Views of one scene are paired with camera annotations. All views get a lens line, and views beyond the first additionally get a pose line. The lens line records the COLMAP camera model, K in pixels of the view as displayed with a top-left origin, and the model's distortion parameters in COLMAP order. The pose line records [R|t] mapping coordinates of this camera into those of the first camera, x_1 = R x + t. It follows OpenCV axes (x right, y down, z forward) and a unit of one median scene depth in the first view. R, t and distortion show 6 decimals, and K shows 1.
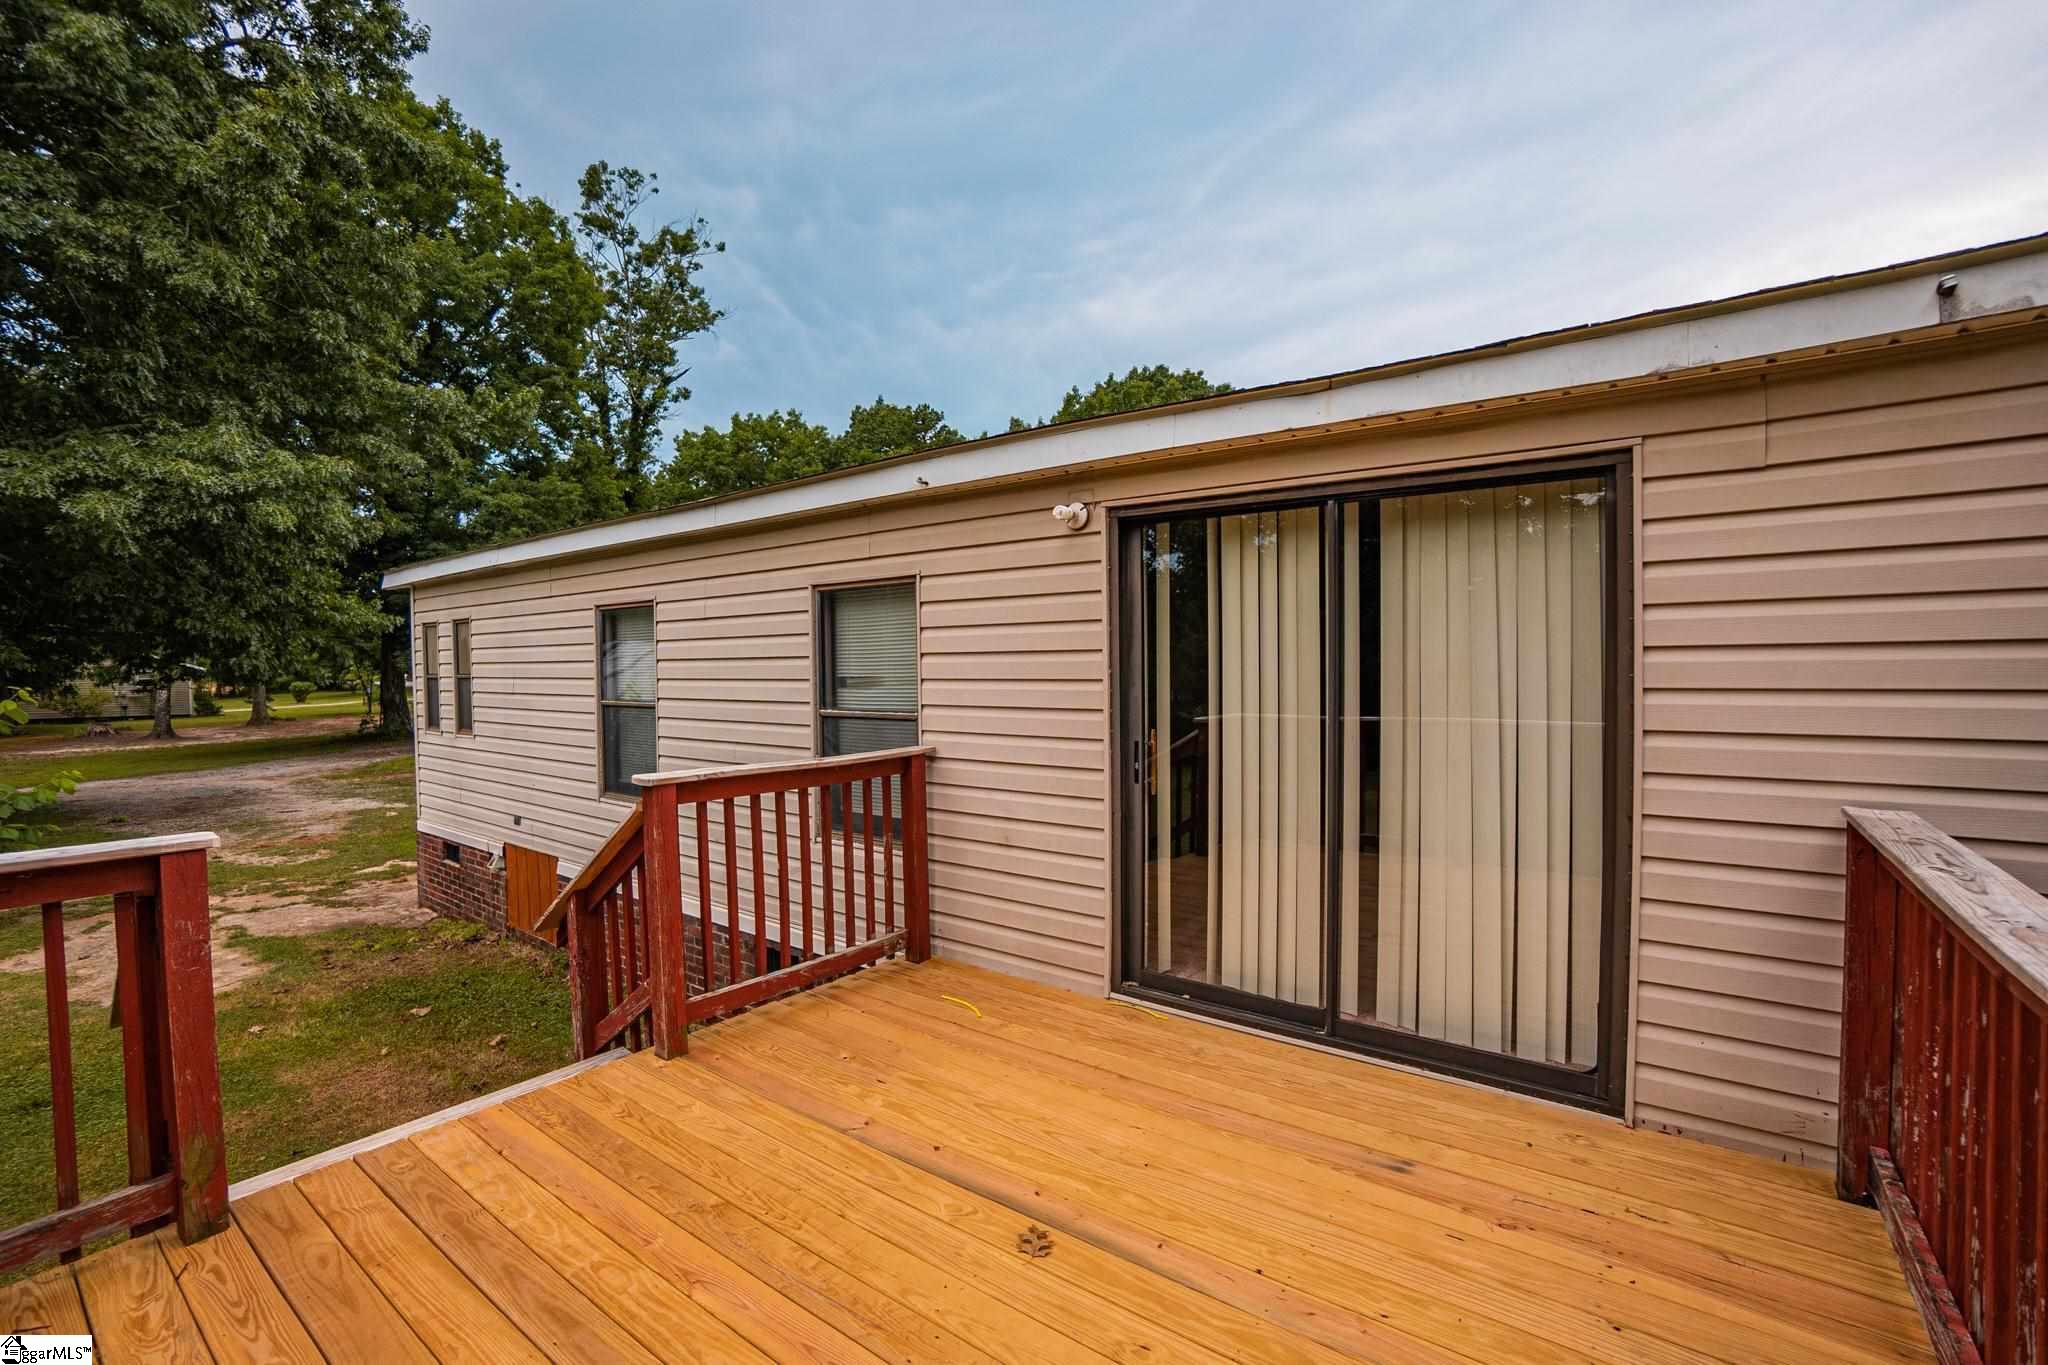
lens RADIAL K [[899.8, 0, 1008.0], [0, 899.8, 687.4], [0, 0, 1]] dist [-0.063050, 0.021459]
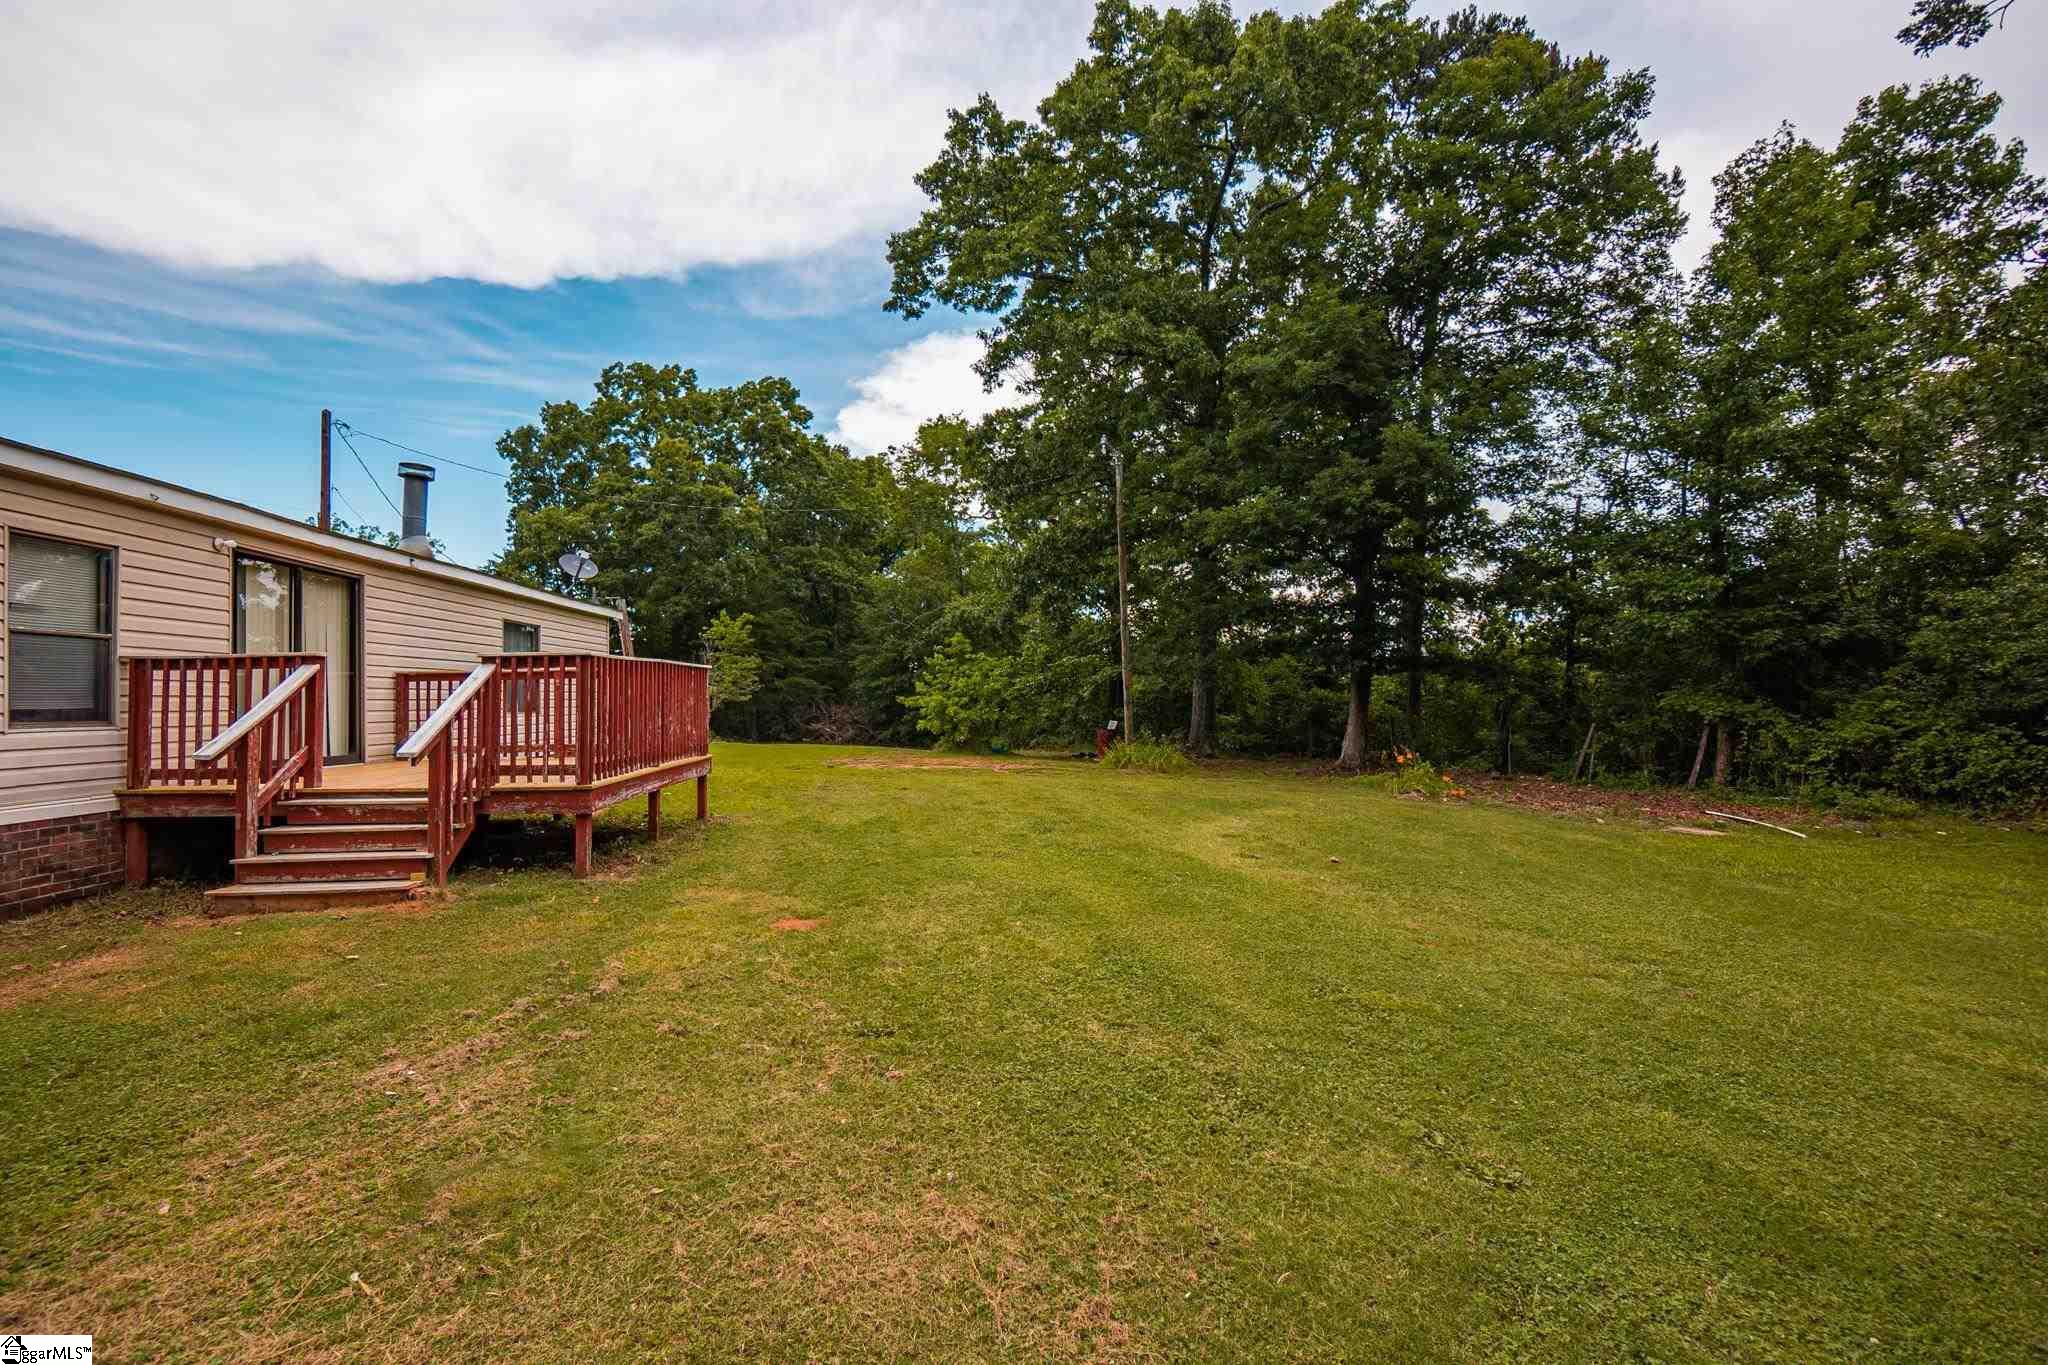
lens RADIAL K [[899.8, 0, 1008.0], [0, 899.8, 687.4], [0, 0, 1]] dist [-0.063050, 0.021459]
pose [[-0.667010, 0.038184, 0.744070, -2.590564], [0.039891, 0.999084, -0.015511, 0.245636], [-0.743980, 0.019335, -0.667922, 0.998728]]
